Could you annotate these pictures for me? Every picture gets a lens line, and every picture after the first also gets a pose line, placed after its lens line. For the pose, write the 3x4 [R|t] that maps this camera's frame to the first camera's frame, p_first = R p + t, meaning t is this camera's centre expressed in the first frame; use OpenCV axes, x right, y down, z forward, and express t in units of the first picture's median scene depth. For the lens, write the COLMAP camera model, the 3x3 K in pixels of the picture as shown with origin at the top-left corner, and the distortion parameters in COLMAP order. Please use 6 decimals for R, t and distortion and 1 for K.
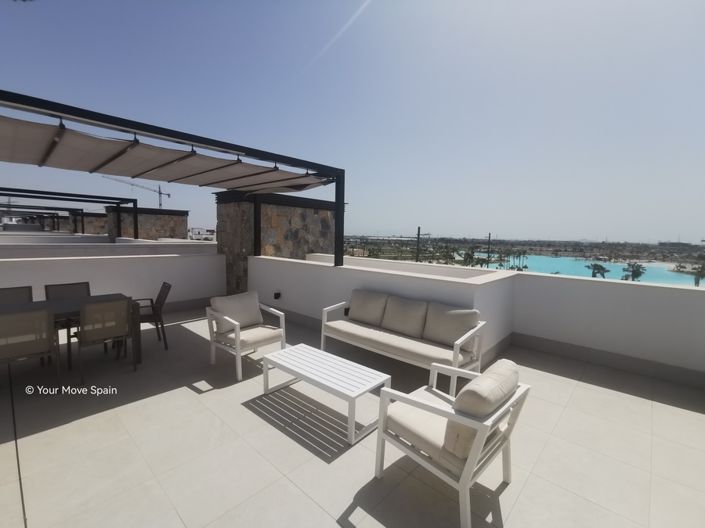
lens RADIAL K [[326.8, 0, 352.5], [0, 326.8, 264.0], [0, 0, 1]] dist [-0.002060, 0.007296]
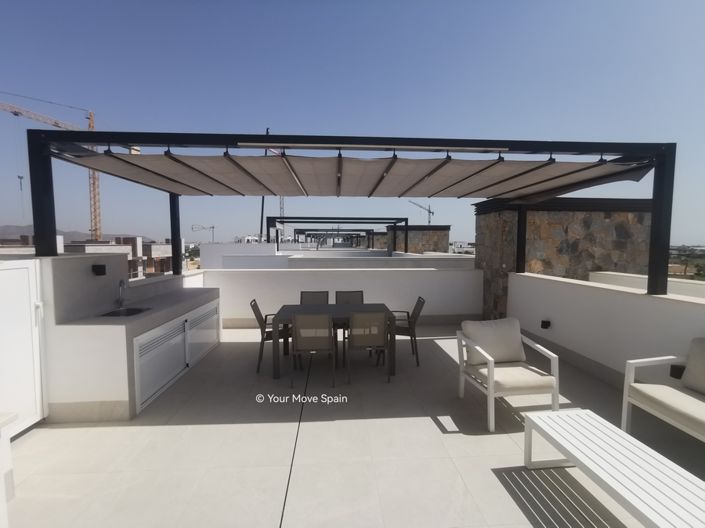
lens RADIAL K [[326.8, 0, 352.5], [0, 326.8, 264.0], [0, 0, 1]] dist [-0.002060, 0.007296]
pose [[0.726536, 0.018827, -0.686871, -0.033367], [-0.045711, 0.998734, -0.020976, -0.012193], [0.685607, 0.046637, 0.726477, 0.109766]]
